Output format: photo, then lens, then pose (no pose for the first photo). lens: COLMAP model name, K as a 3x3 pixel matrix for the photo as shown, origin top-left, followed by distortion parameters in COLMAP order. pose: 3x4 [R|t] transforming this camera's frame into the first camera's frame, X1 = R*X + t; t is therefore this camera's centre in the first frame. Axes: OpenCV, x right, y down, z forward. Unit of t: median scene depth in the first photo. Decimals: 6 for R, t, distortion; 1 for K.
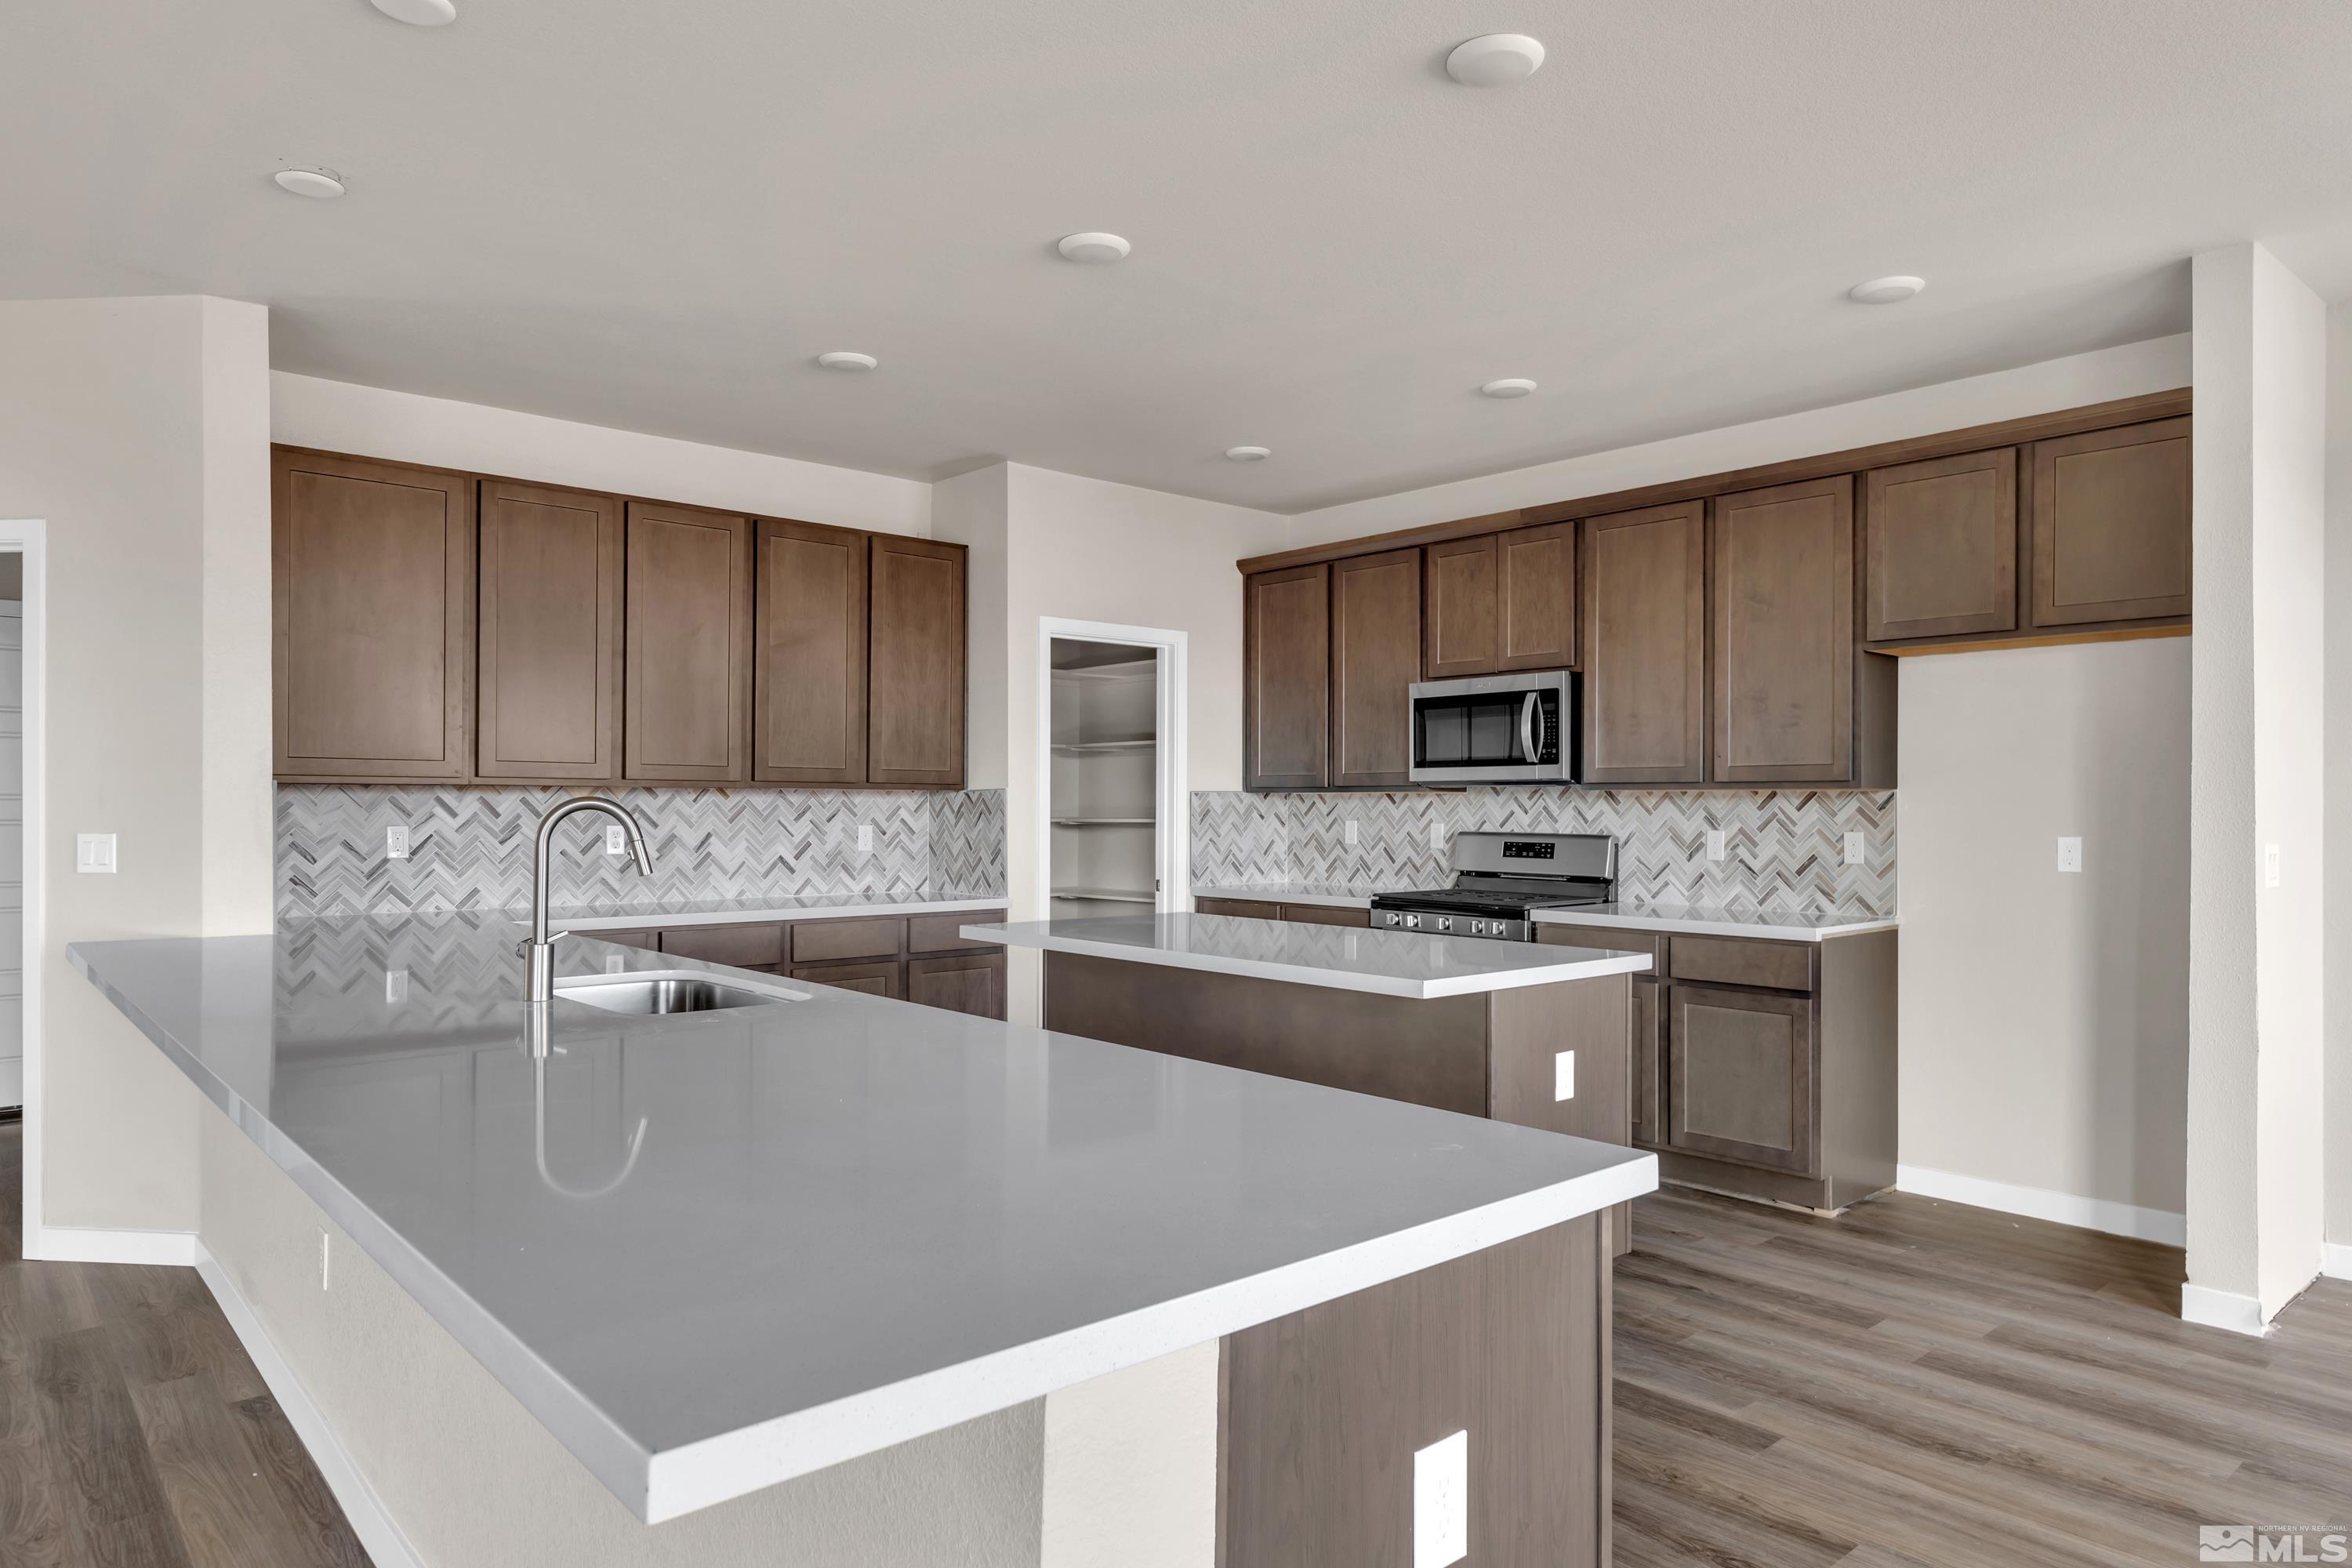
lens RADIAL K [[1424.6, 0, 1183.0], [0, 1424.6, 800.5], [0, 0, 1]] dist [0.001270, 0.000578]
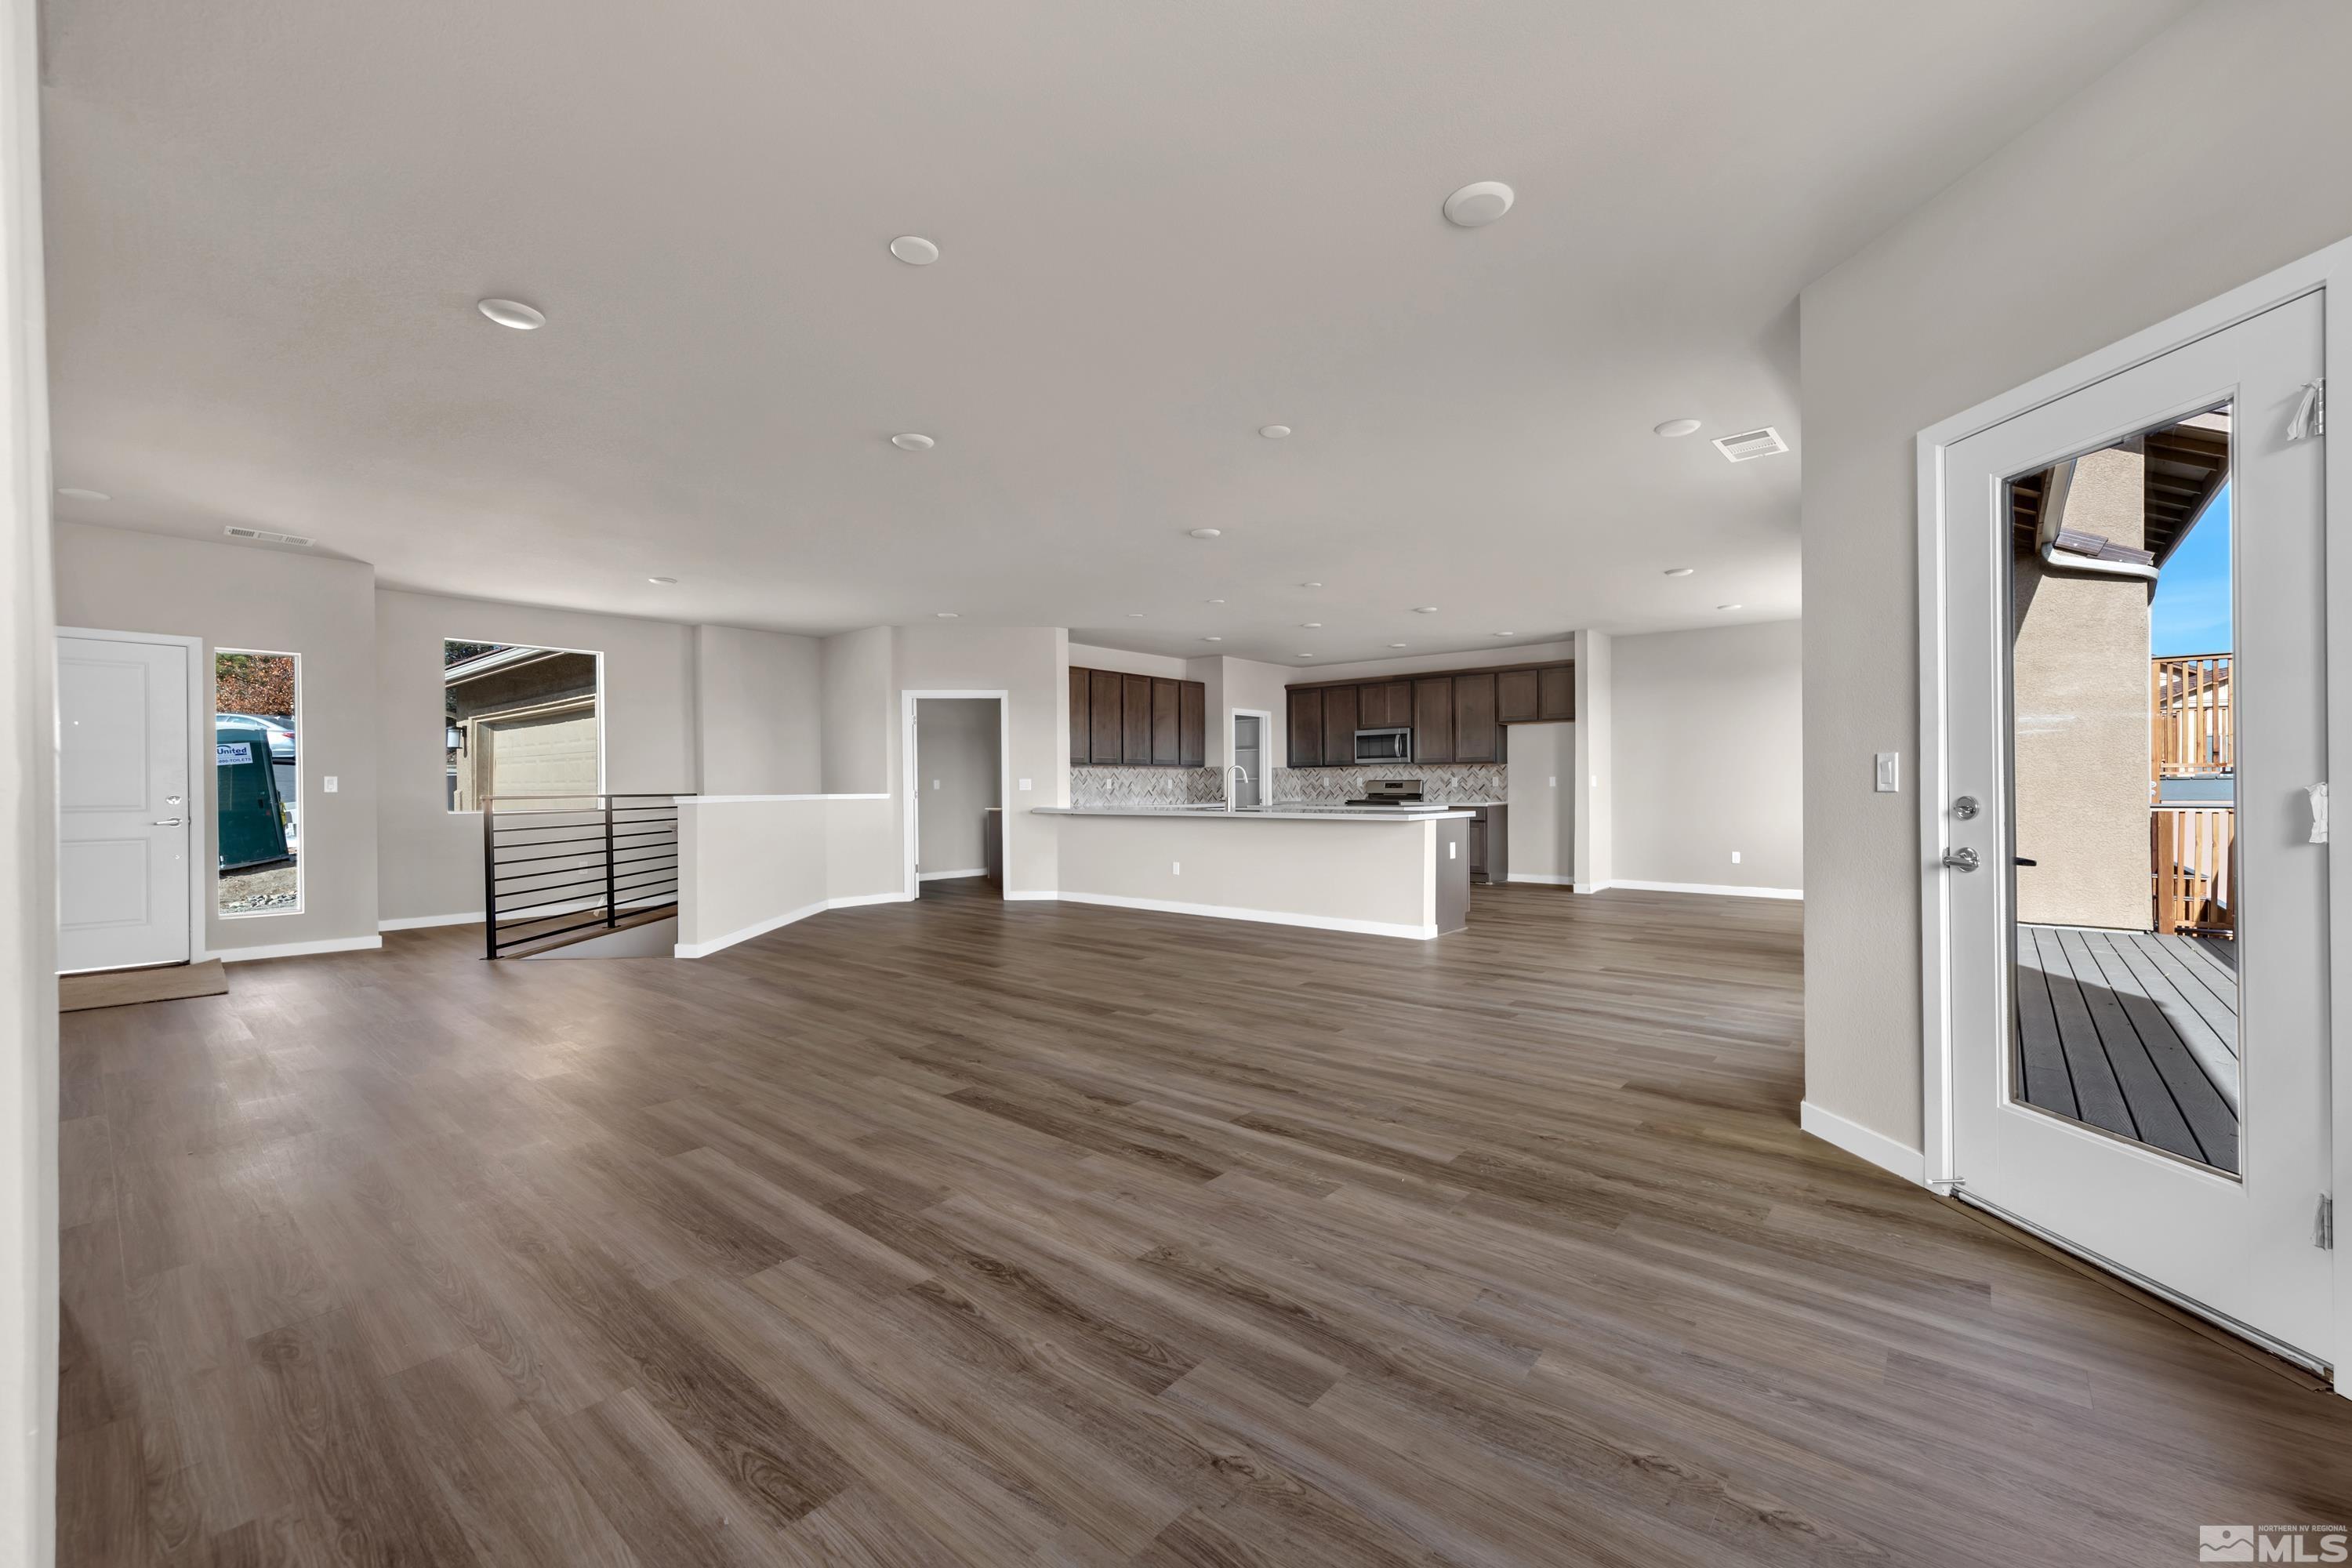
lens RADIAL K [[923.7, 0, 1201.8], [0, 923.7, 788.4], [0, 0, 1]] dist [0.000293, -0.000001]
pose [[0.990374, -0.010035, 0.138052, -0.443542], [0.009247, 0.999937, 0.006347, 0.025170], [-0.138107, -0.005010, 0.990405, -0.913848]]
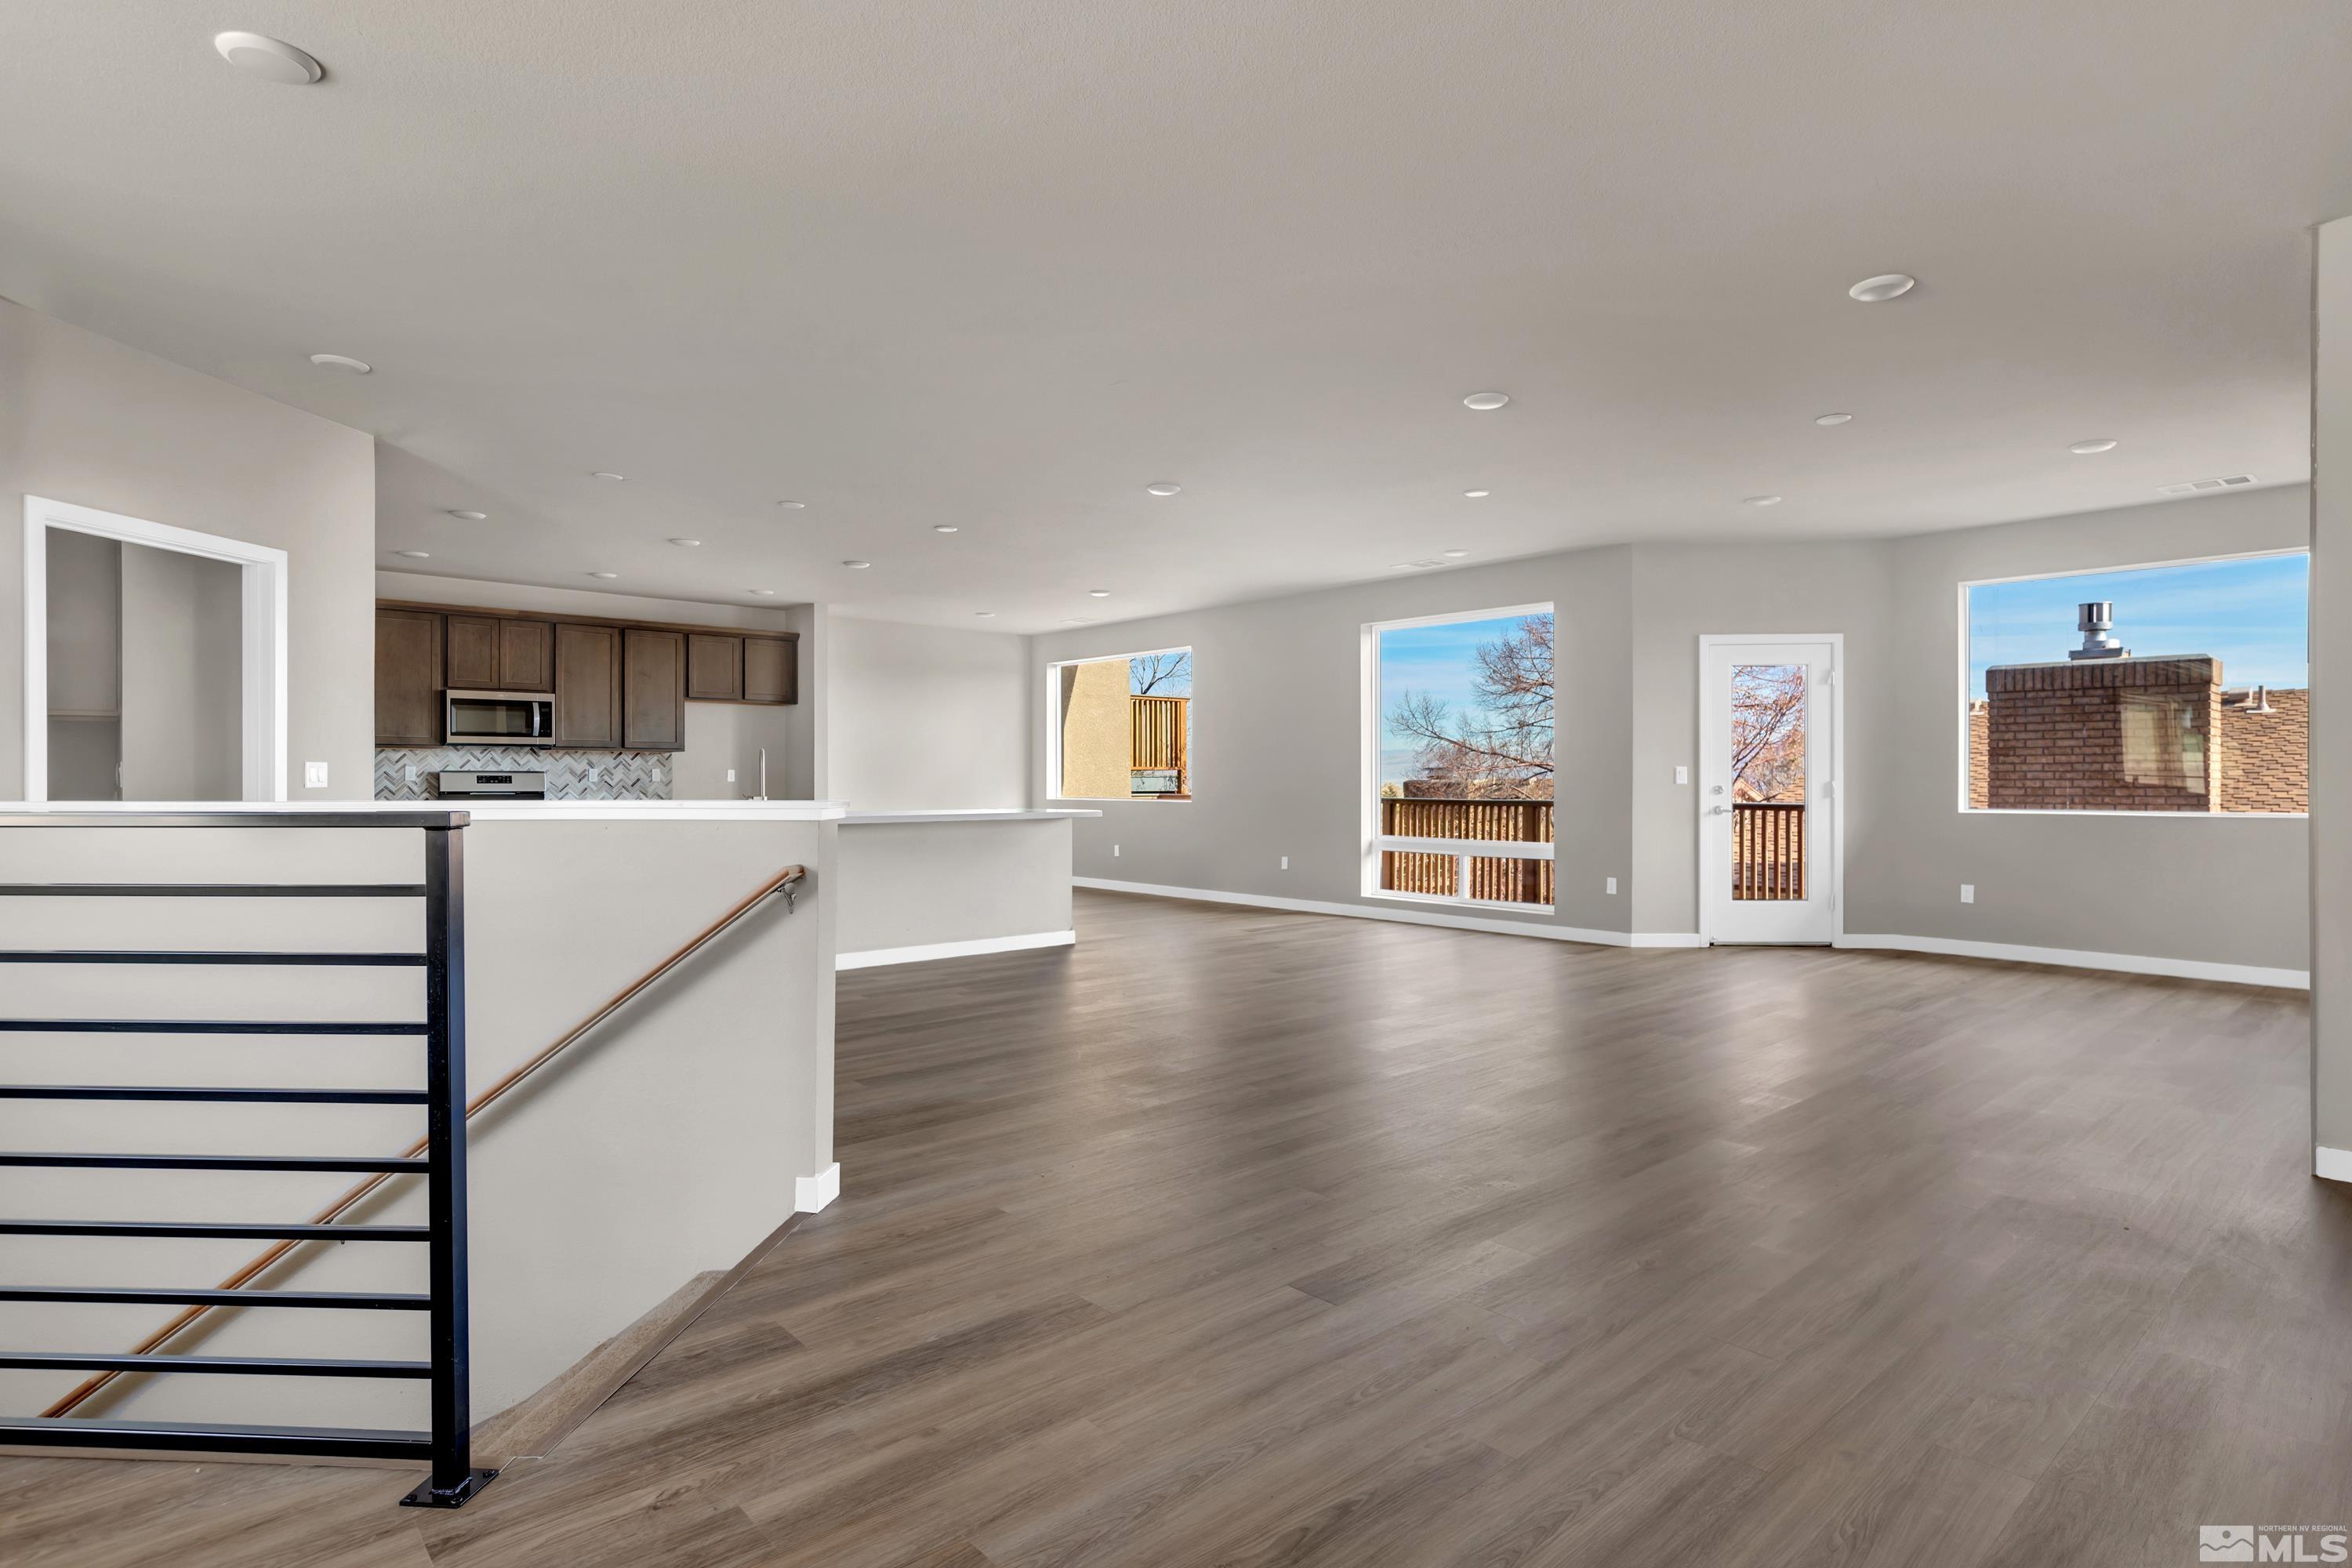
lens RADIAL K [[1190.8, 0, 1176.0], [0, 1190.8, 784.0], [0, 0, 1]] dist [0.002595, 0.000192]
pose [[0.017185, -0.008915, 0.999813, -1.407790], [-0.004119, 0.999951, 0.008987, 0.022796], [-0.999844, -0.004272, 0.017147, 0.031758]]
